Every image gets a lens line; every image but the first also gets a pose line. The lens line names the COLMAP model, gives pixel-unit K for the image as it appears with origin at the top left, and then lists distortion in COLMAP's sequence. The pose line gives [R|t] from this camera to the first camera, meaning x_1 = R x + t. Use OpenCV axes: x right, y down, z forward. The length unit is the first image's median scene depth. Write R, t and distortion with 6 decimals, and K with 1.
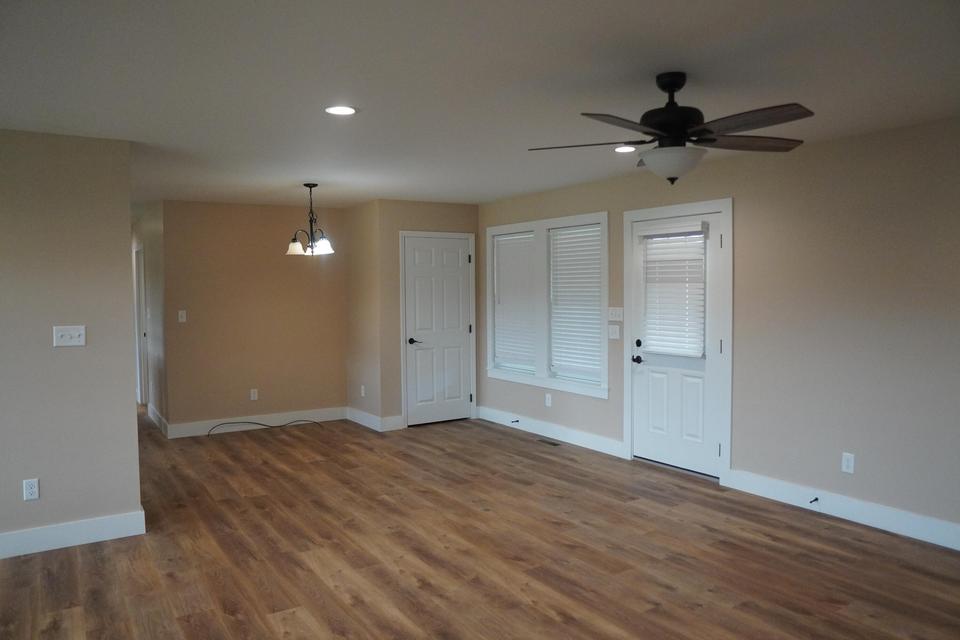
lens RADIAL K [[674.6, 0, 480.0], [0, 674.6, 320.0], [0, 0, 1]] dist [-0.110139, 0.071718]
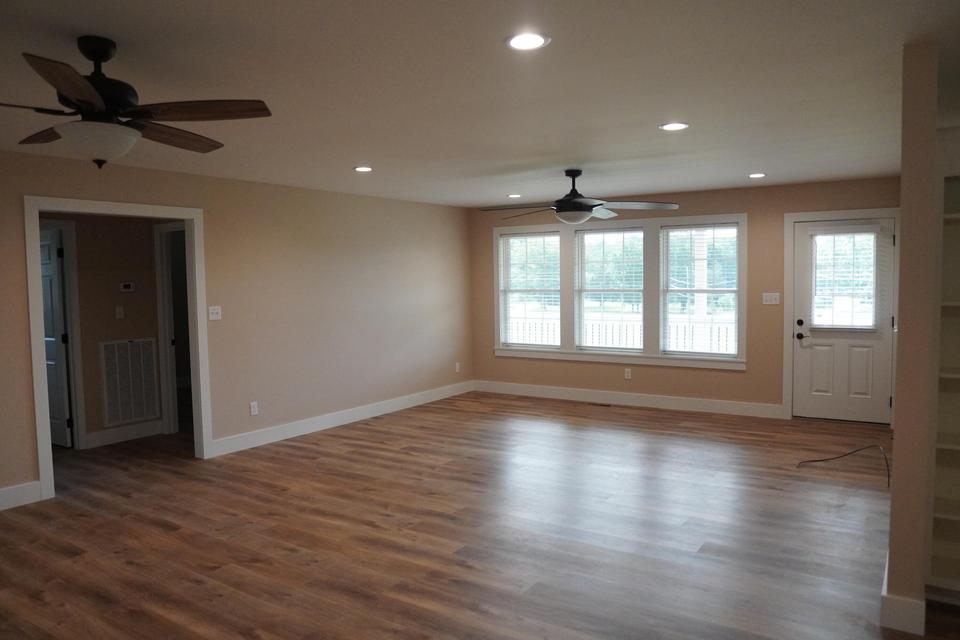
lens RADIAL K [[674.6, 0, 480.0], [0, 674.6, 320.0], [0, 0, 1]] dist [-0.110139, 0.071718]
pose [[-0.919988, 0.042395, -0.389647, 0.088307], [-0.000269, 0.994064, 0.108793, -0.051729], [0.391946, 0.100193, -0.914516, 1.003337]]
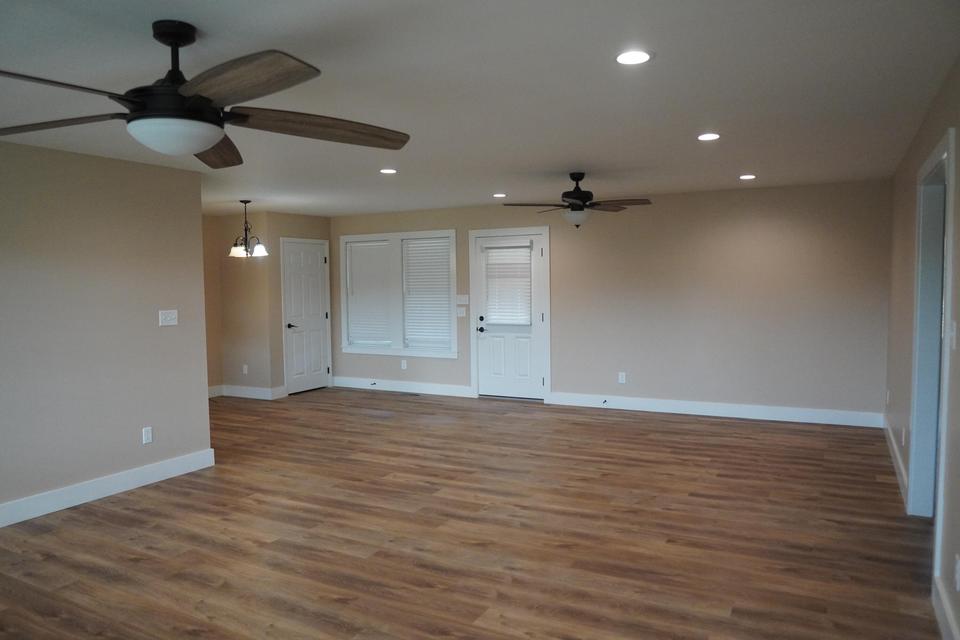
lens RADIAL K [[674.6, 0, 480.0], [0, 674.6, 320.0], [0, 0, 1]] dist [-0.110139, 0.071718]
pose [[0.880280, -0.029063, 0.473564, -0.469559], [0.027252, 0.999571, 0.010687, 0.020927], [-0.473672, 0.003499, 0.880695, -0.318935]]
